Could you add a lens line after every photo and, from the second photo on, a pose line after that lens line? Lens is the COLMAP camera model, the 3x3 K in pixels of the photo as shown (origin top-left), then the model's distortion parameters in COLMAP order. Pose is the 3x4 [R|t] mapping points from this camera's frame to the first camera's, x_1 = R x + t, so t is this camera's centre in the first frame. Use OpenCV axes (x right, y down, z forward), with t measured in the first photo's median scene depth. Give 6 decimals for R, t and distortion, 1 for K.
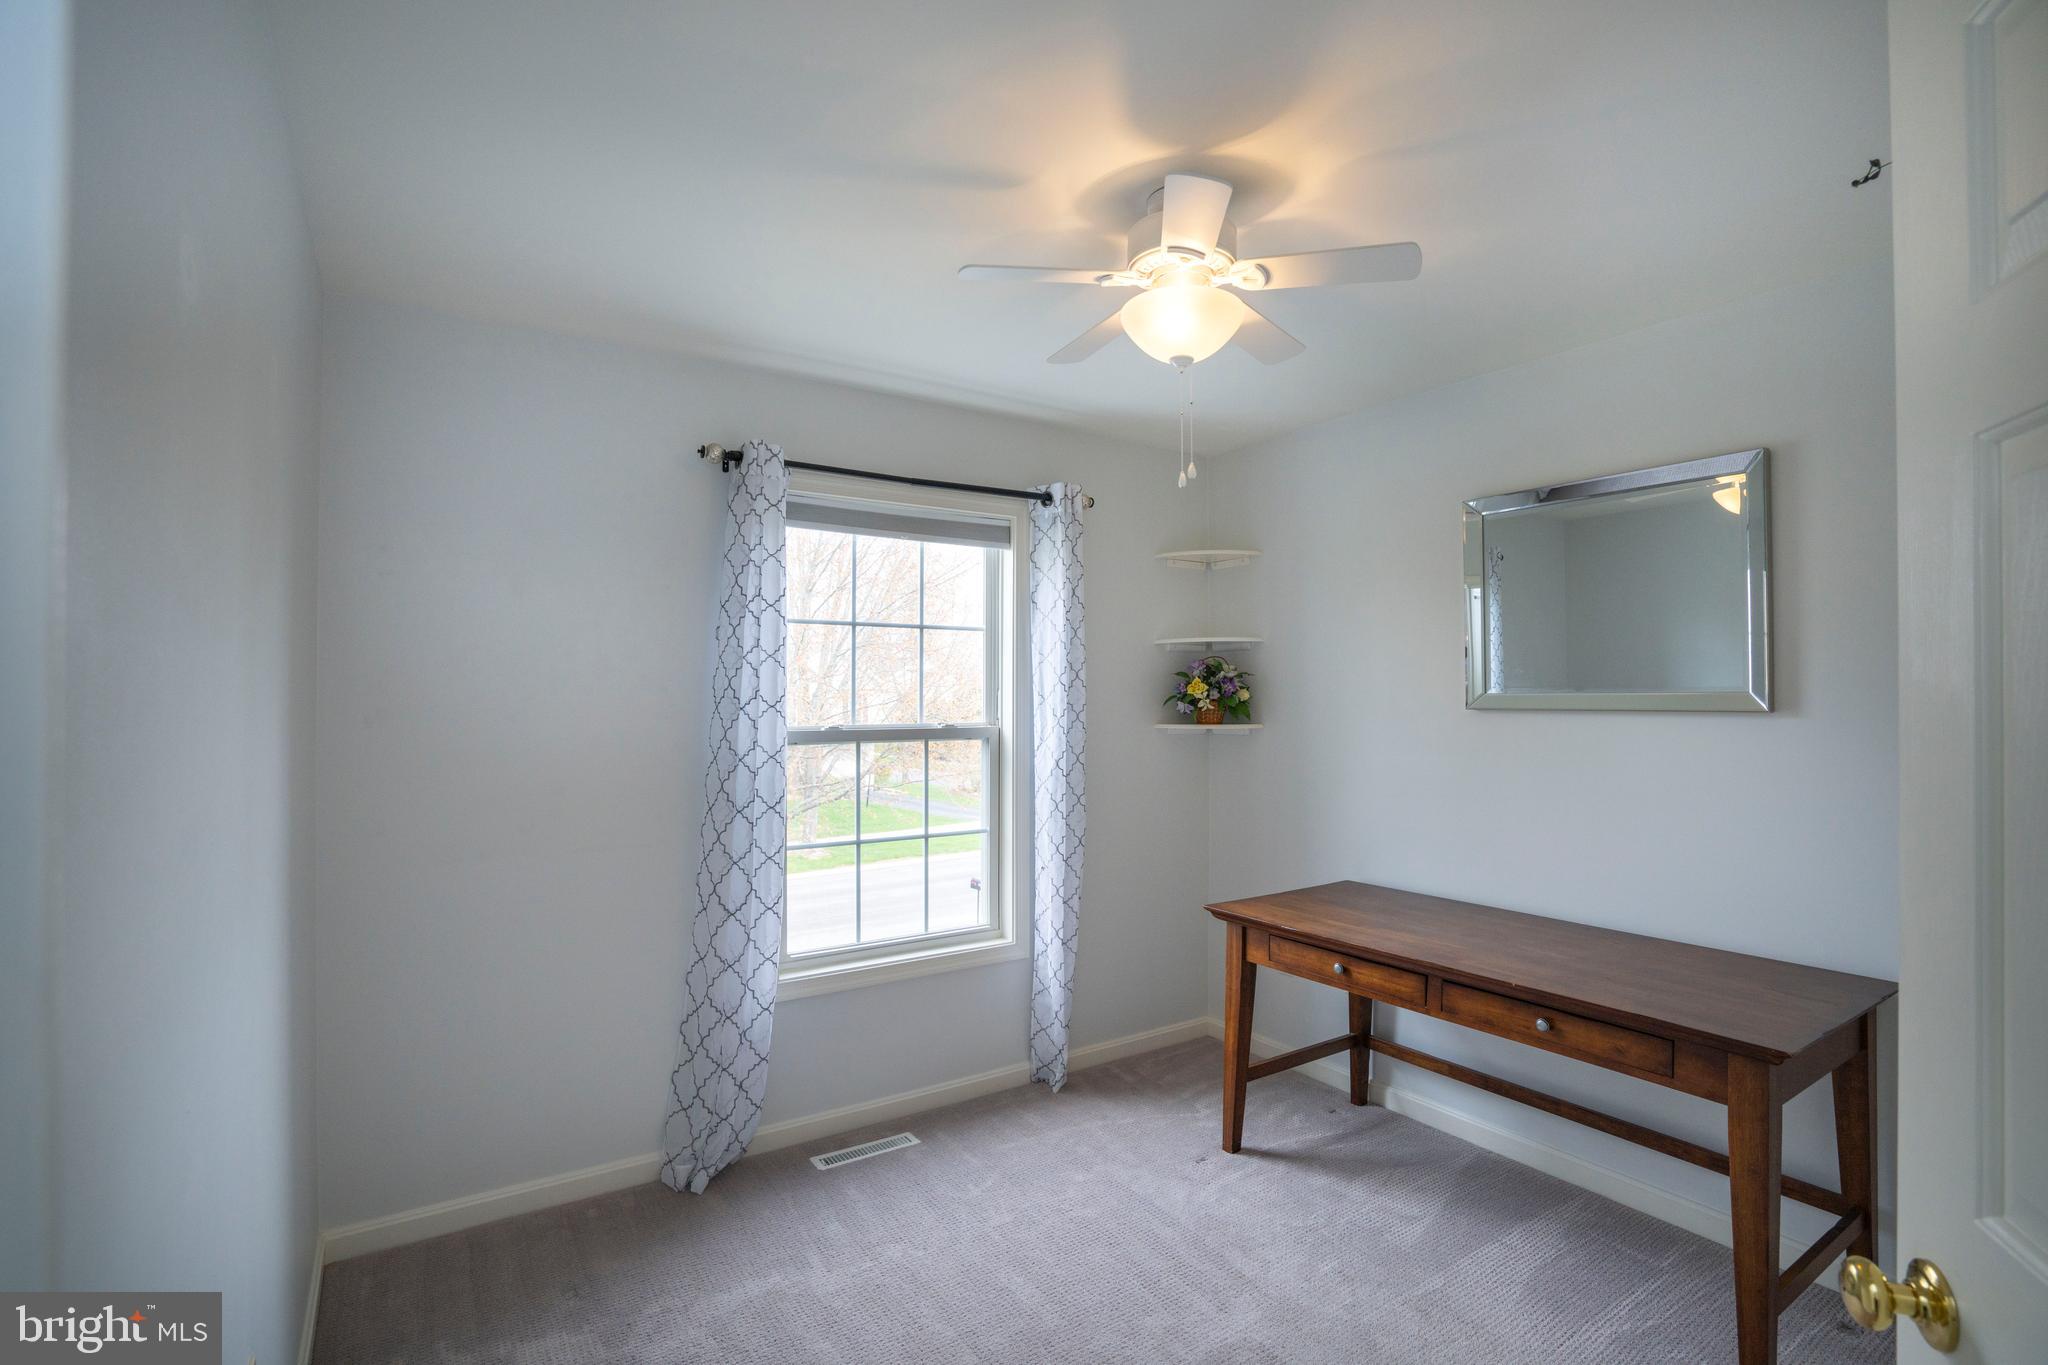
lens RADIAL K [[946.9, 0, 1030.2], [0, 946.9, 669.9], [0, 0, 1]] dist [-0.057057, 0.021543]
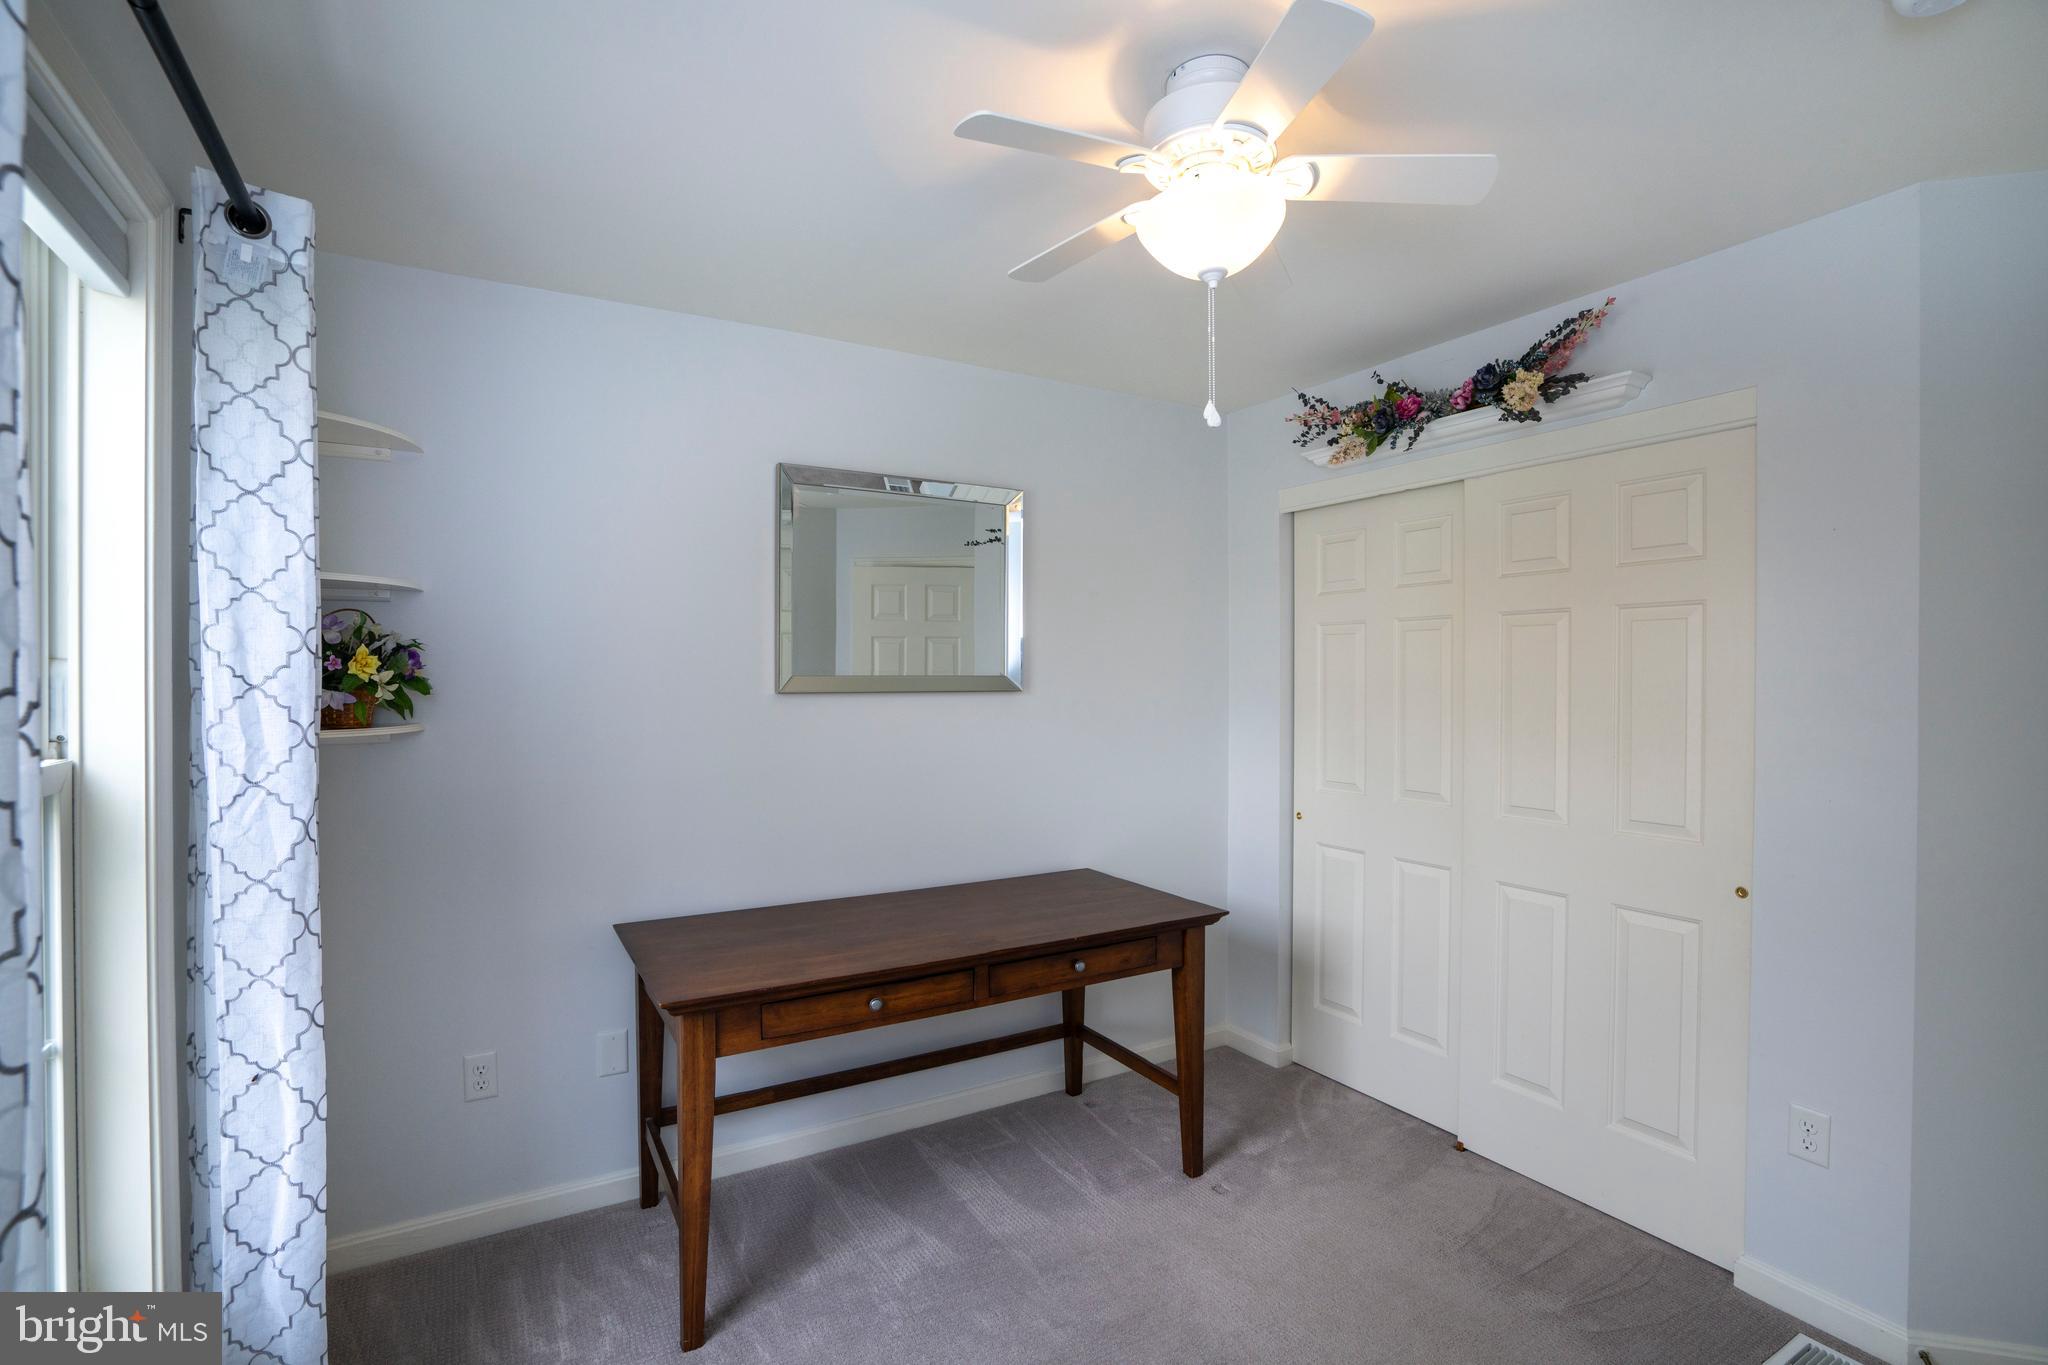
lens RADIAL K [[946.9, 0, 1016.4], [0, 946.9, 685.8], [0, 0, 1]] dist [-0.057057, 0.021543]
pose [[0.046666, -0.000382, 0.998910, -0.463577], [-0.028427, 0.999594, 0.001711, 0.024989], [-0.998506, -0.028476, 0.046636, 0.765613]]
